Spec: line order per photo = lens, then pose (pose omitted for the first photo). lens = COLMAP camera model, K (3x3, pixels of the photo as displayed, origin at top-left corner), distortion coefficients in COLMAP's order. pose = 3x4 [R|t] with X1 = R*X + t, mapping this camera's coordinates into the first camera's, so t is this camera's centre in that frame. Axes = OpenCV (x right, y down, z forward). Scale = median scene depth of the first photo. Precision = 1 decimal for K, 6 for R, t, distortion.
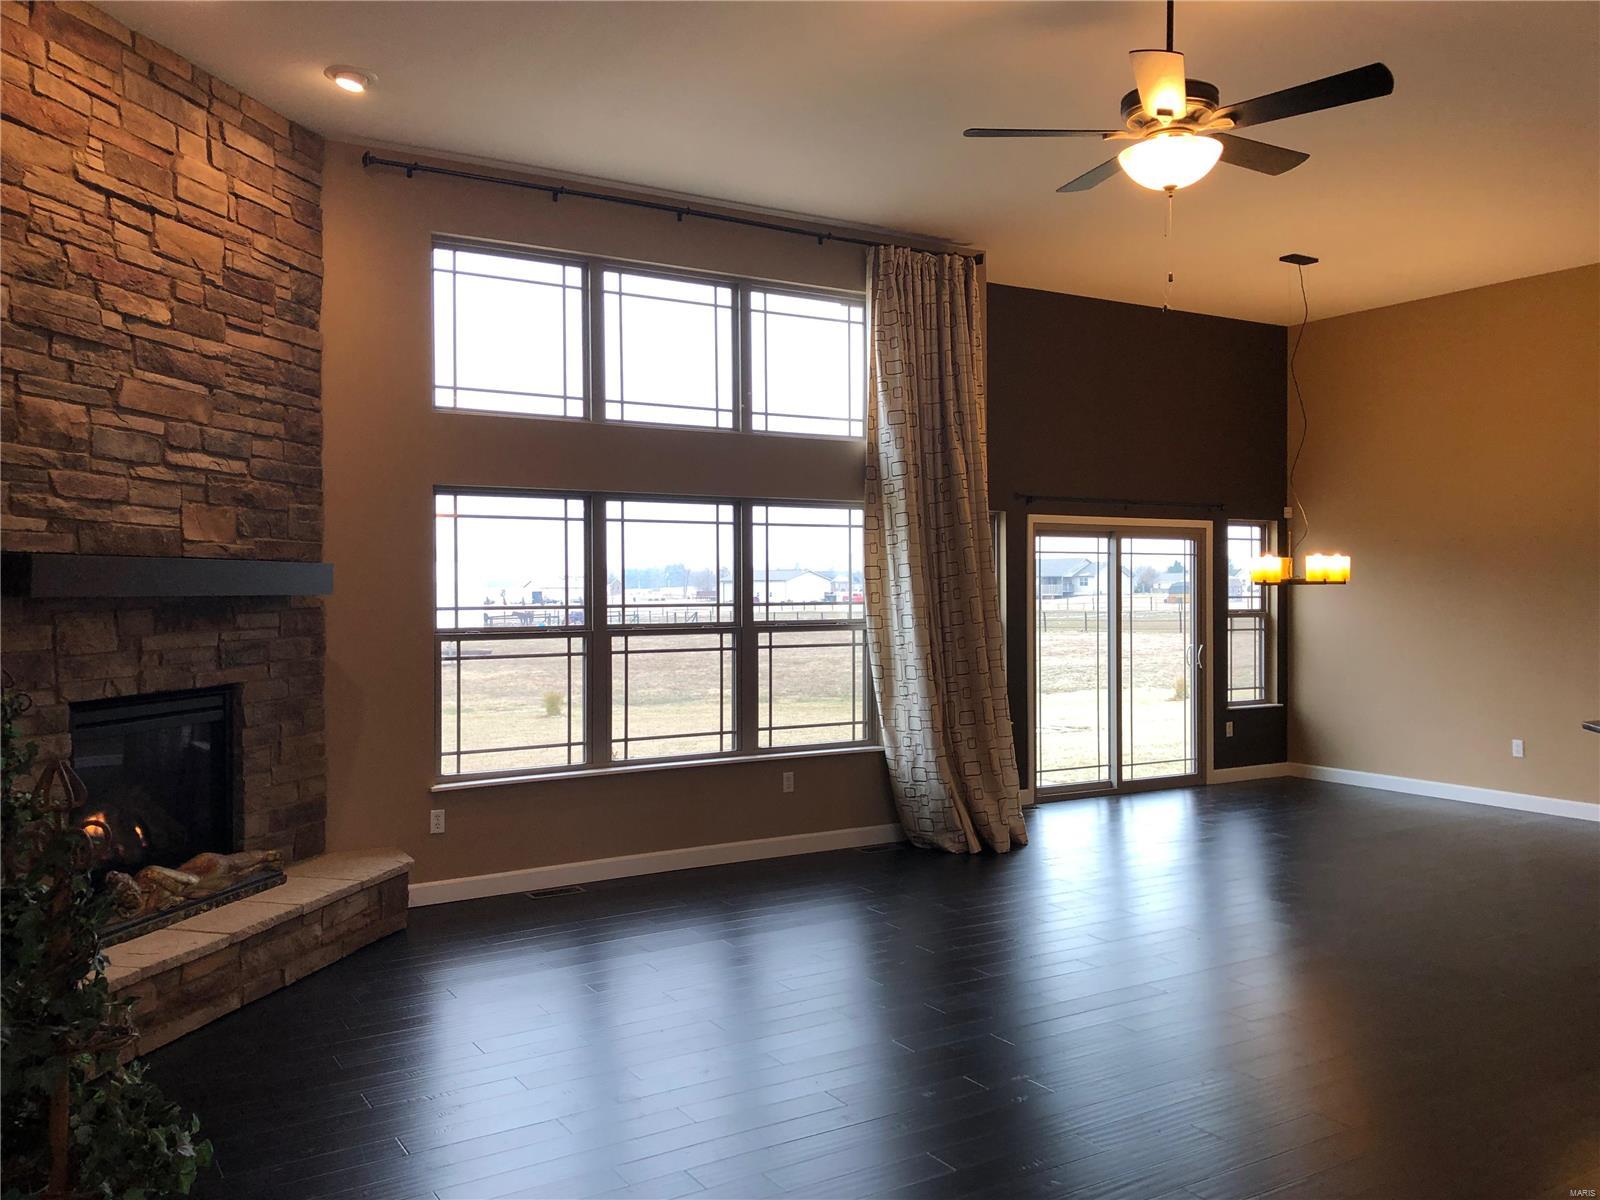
lens RADIAL K [[1289.3, 0, 801.4], [0, 1289.3, 592.5], [0, 0, 1]] dist [0.049865, -0.057890]
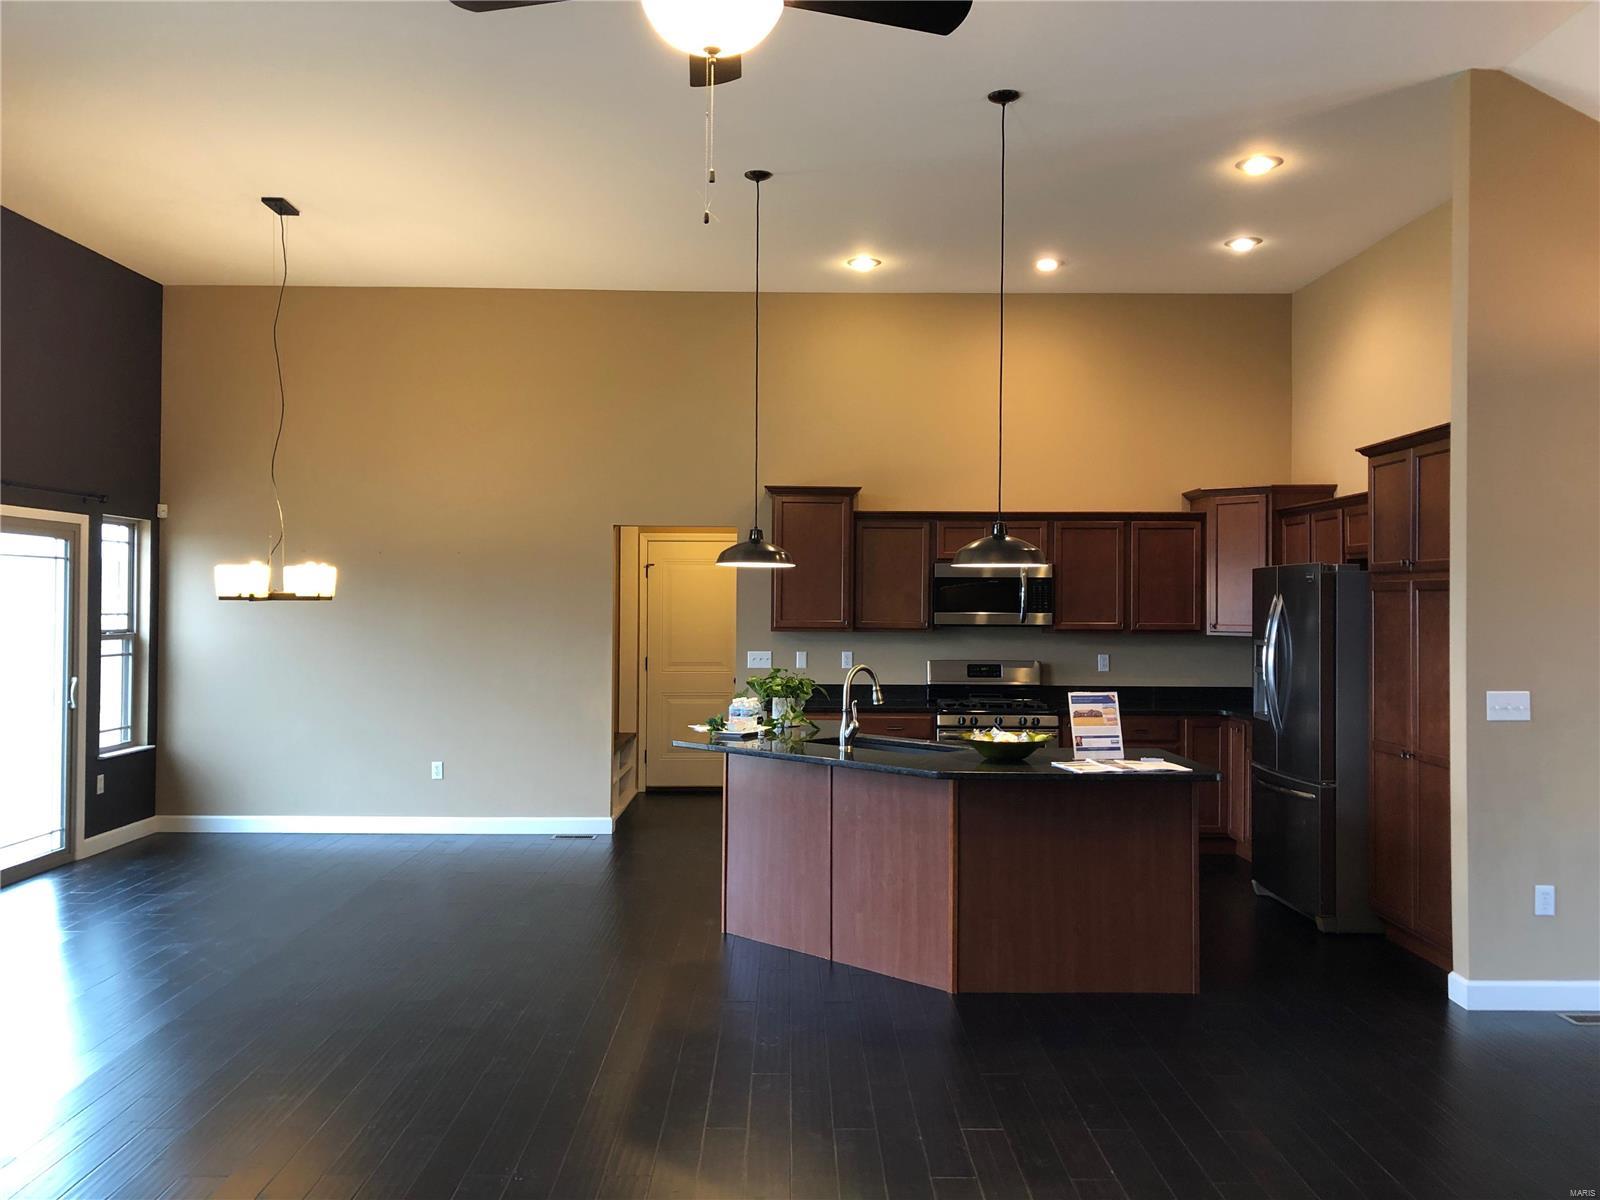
lens RADIAL K [[1286.2, 0, 787.5], [0, 1286.2, 591.0], [0, 0, 1]] dist [0.030029, -0.006344]
pose [[0.520246, 0.011706, 0.853936, -0.121114], [-0.002287, 0.999922, -0.012314, -0.001973], [-0.854014, 0.004453, 0.520232, 0.242193]]
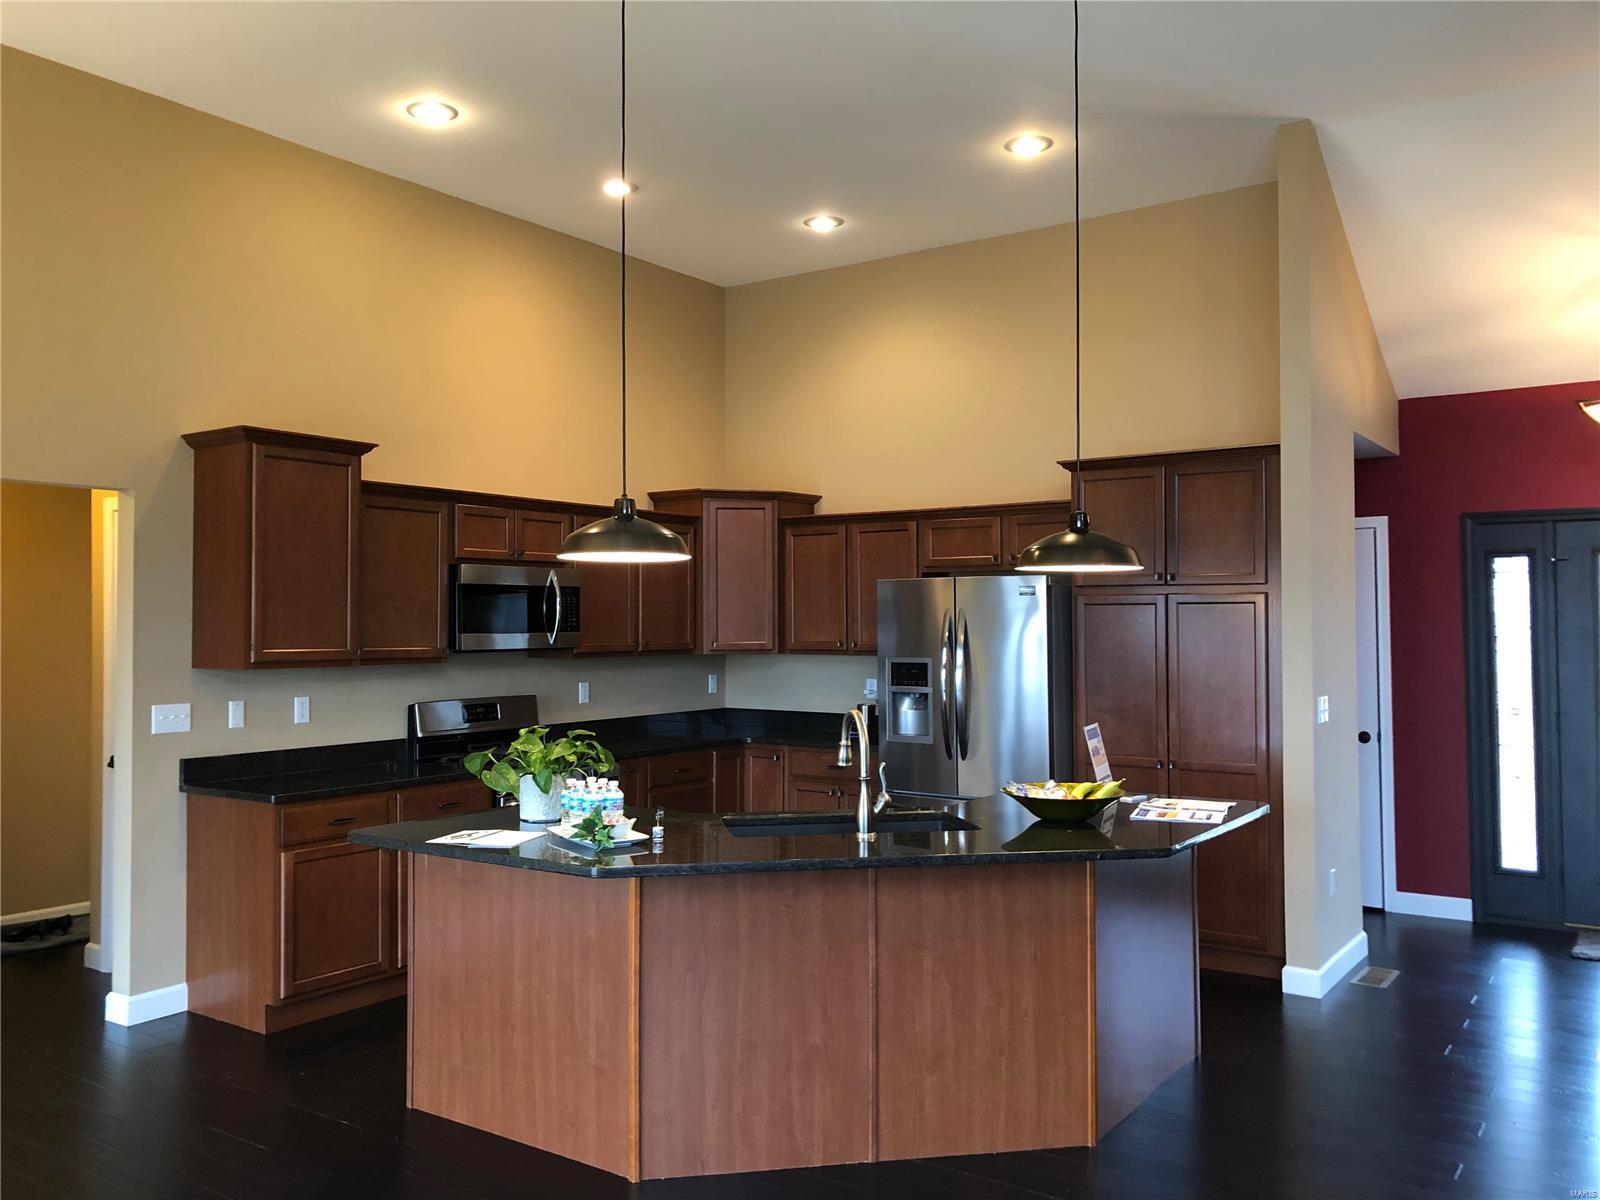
lens RADIAL K [[1286.2, 0, 787.5], [0, 1286.2, 591.0], [0, 0, 1]] dist [0.030029, -0.006344]
pose [[-0.398877, 0.023134, 0.916712, 0.034697], [0.006744, 0.999729, -0.022294, -0.003748], [-0.916980, -0.002710, -0.398925, 0.683056]]
